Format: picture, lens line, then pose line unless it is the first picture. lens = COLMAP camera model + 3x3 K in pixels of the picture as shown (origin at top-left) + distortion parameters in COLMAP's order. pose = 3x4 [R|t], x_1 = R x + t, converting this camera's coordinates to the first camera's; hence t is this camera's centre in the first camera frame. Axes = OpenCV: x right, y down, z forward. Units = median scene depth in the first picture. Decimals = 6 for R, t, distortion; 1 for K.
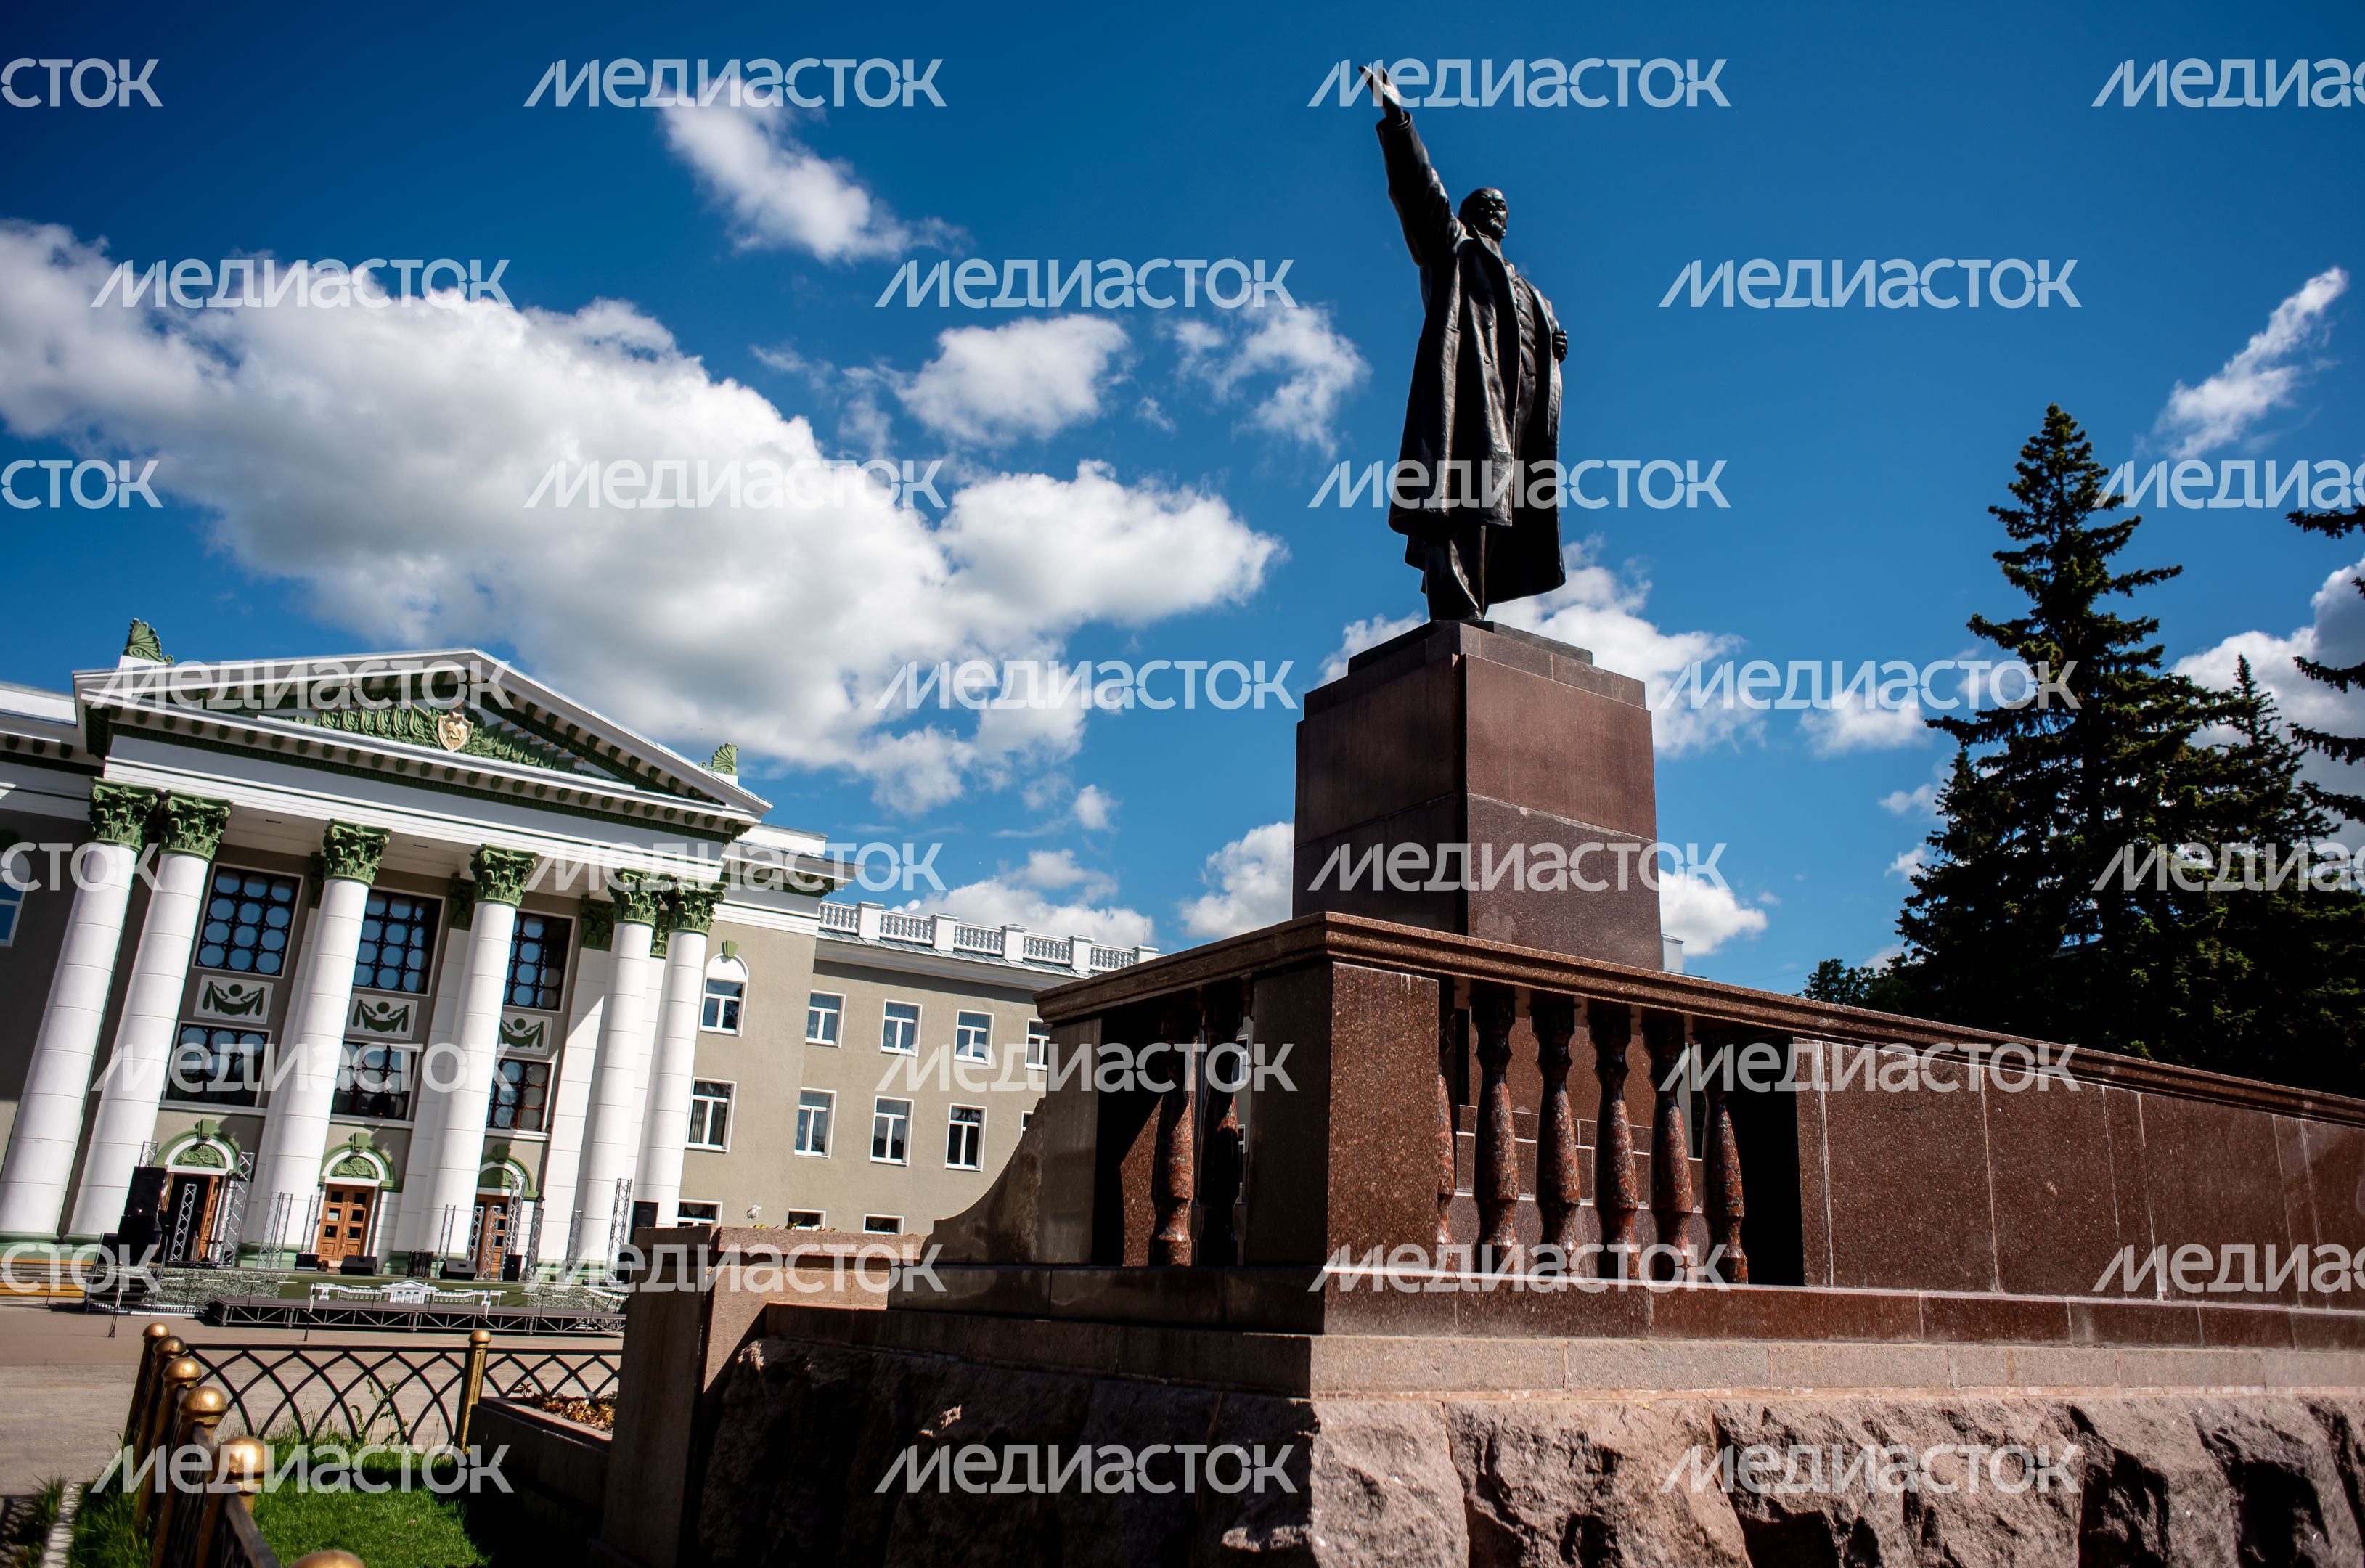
lens RADIAL K [[1714.8, 0, 1207.7], [0, 1714.8, 781.8], [0, 0, 1]] dist [-0.072979, 0.057987]
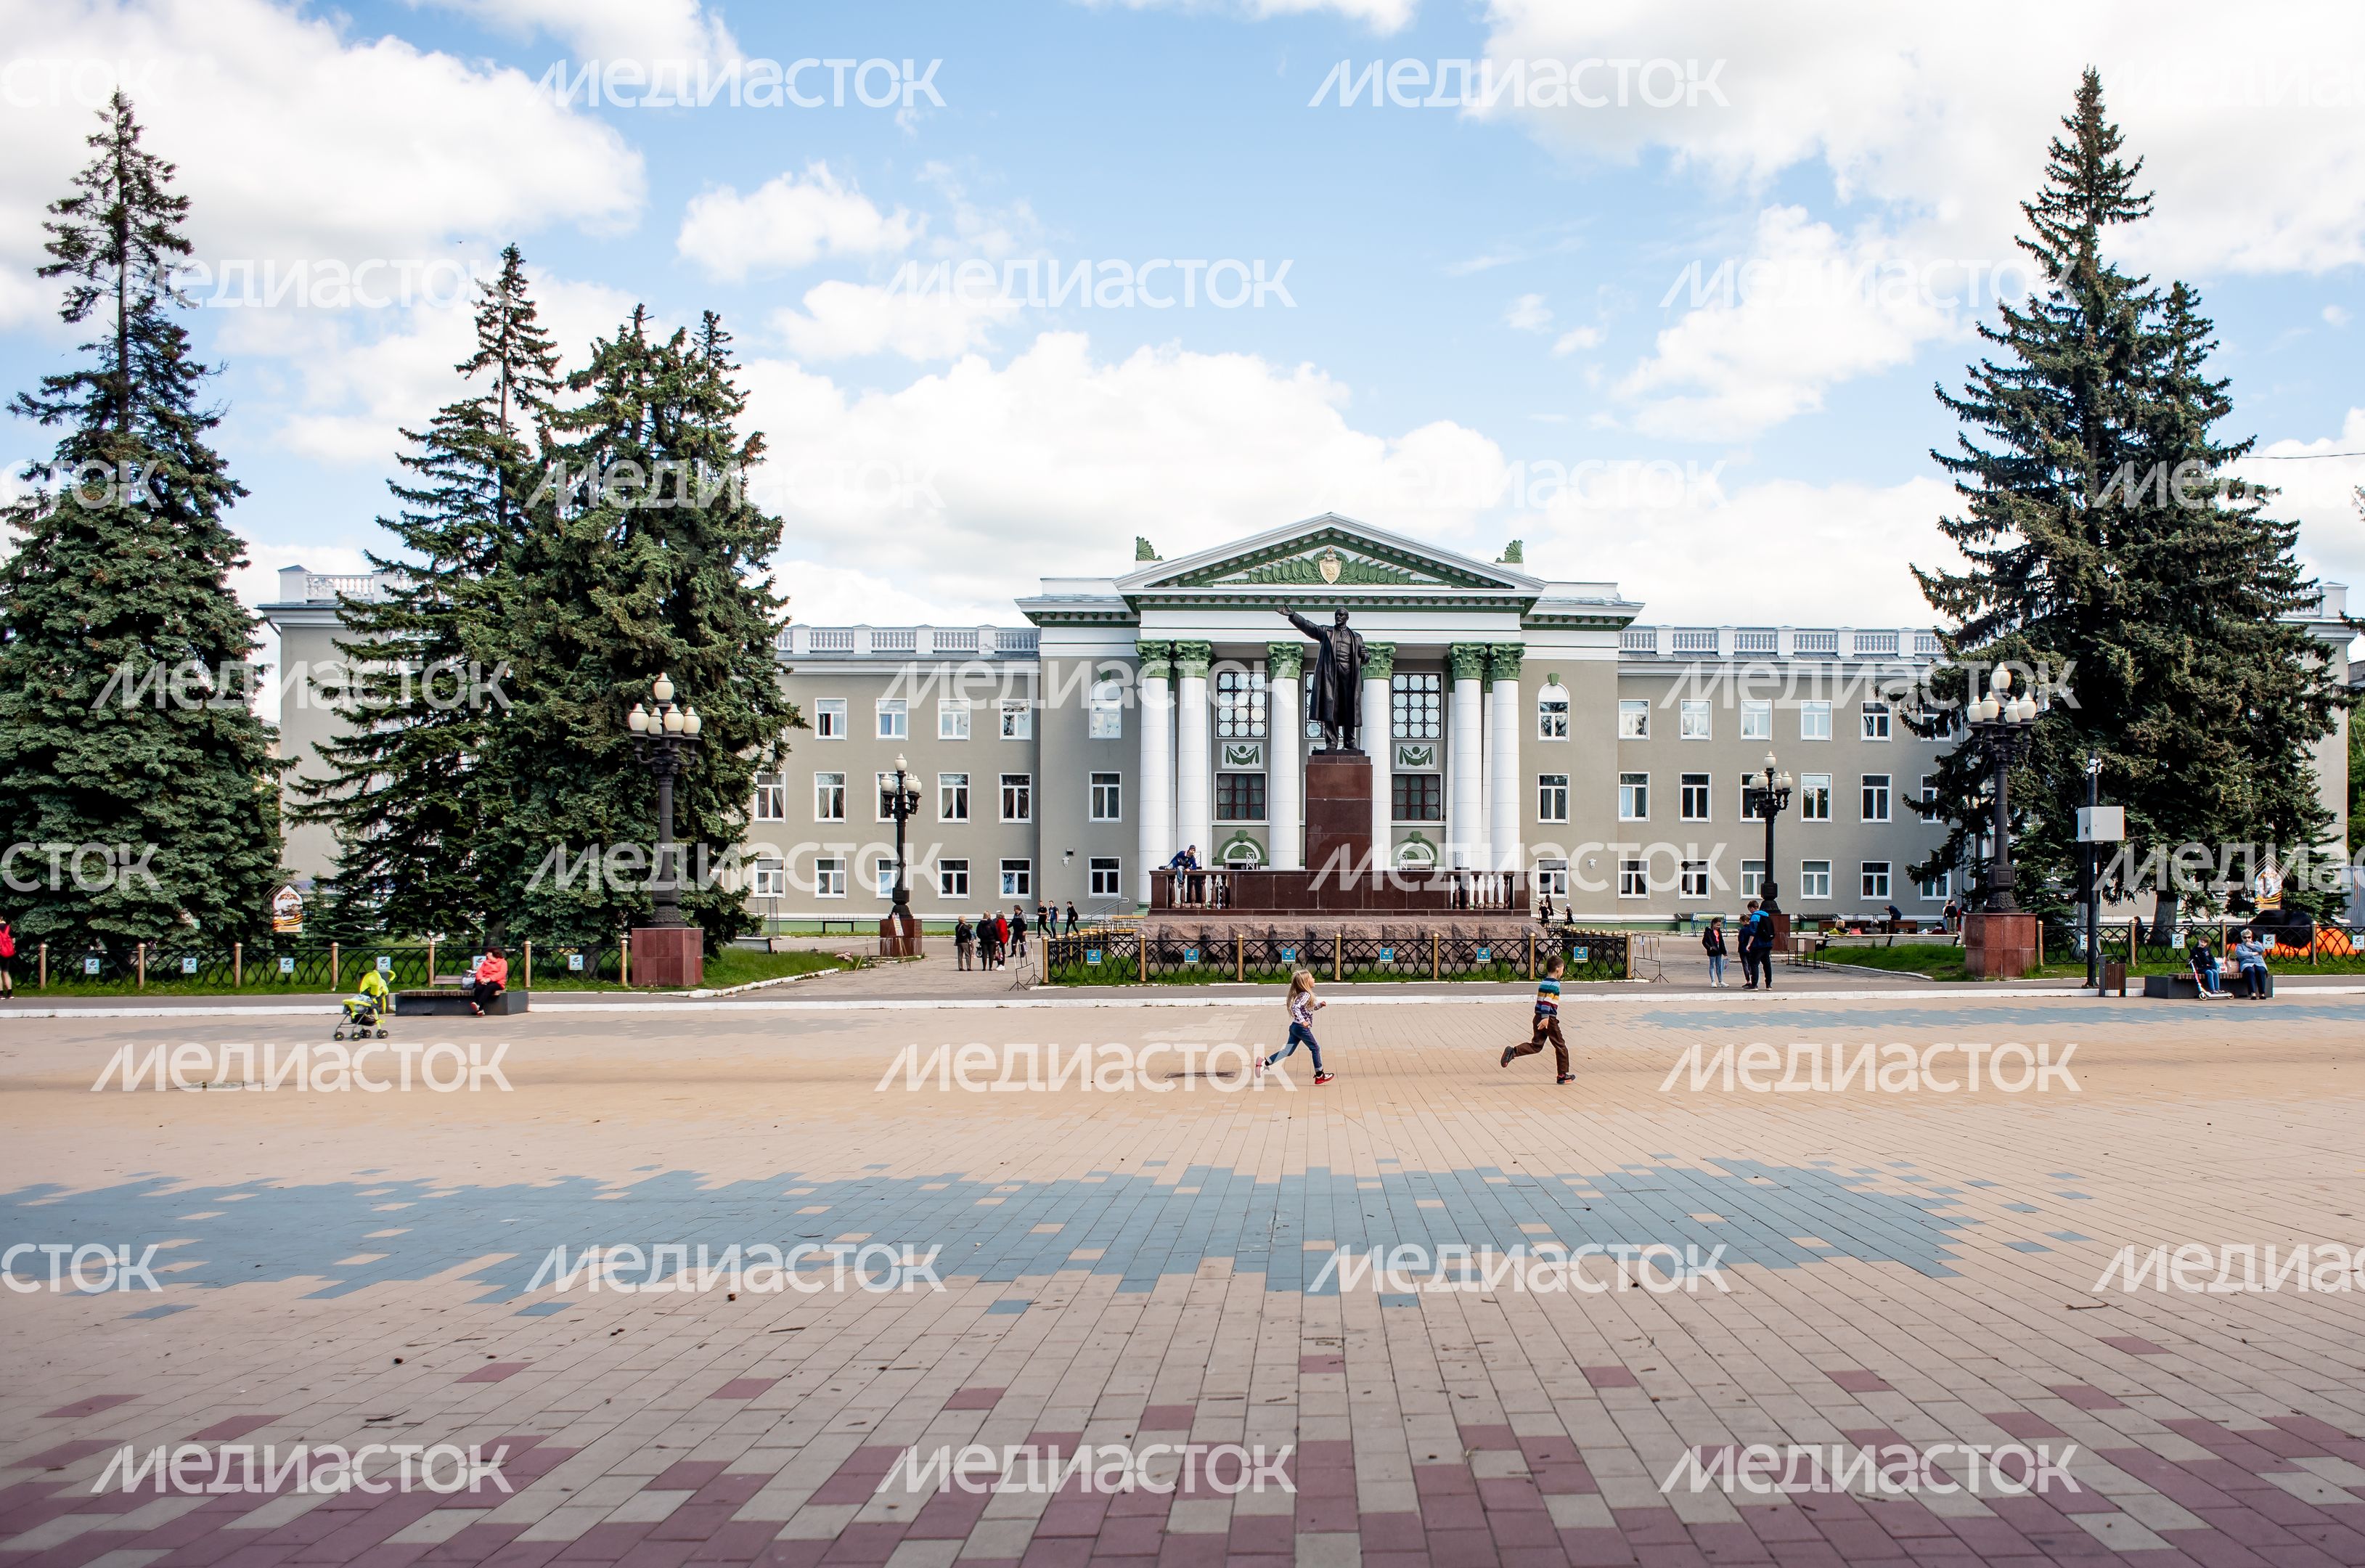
lens RADIAL K [[2046.9, 0, 1396.5], [0, 2046.9, 959.2], [0, 0, 1]] dist [-0.082541, 0.092225]
pose [[0.856467, -0.024264, -0.515632, 0.525126], [0.180179, 0.950121, 0.254568, -0.149740], [0.483736, -0.310935, 0.818119, -0.555032]]
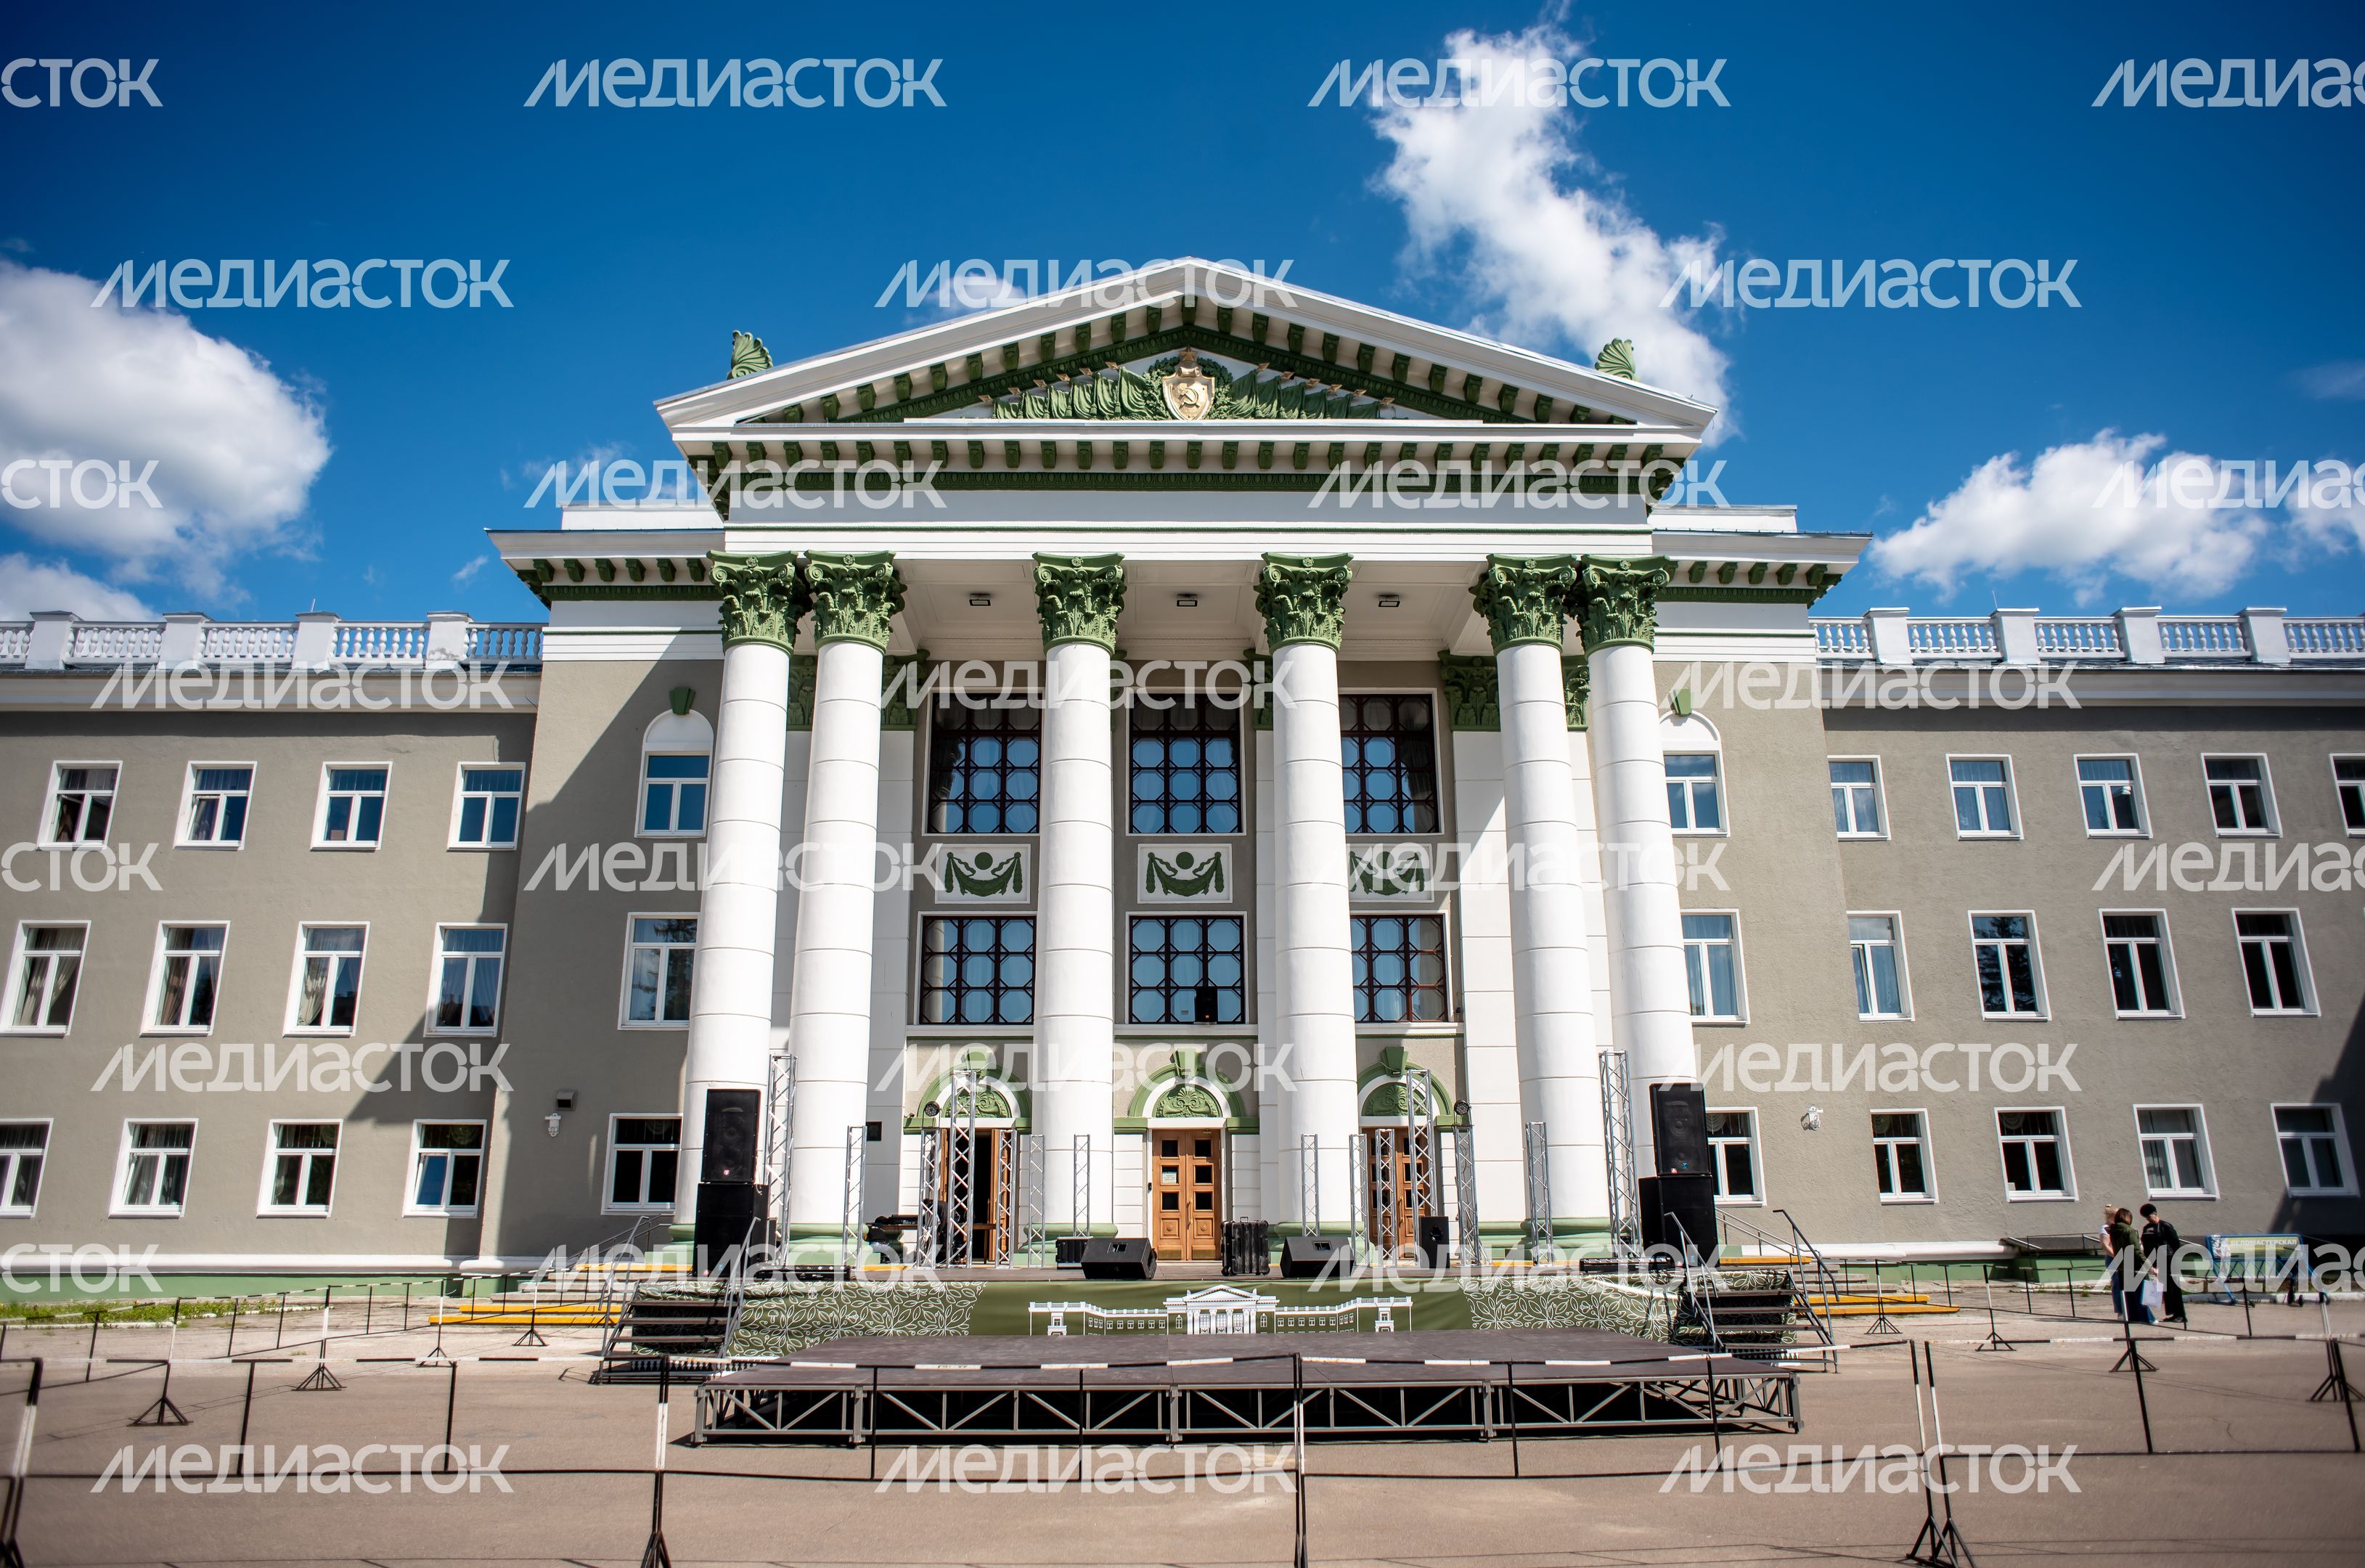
lens RADIAL K [[1538.2, 0, 1190.0], [0, 1538.2, 788.1], [0, 0, 1]] dist [-0.041006, 0.012170]
pose [[0.851739, -0.191164, -0.487849, -0.191597], [0.191751, 0.980204, -0.049314, 0.139601], [0.487619, -0.051543, 0.871534, 0.489117]]
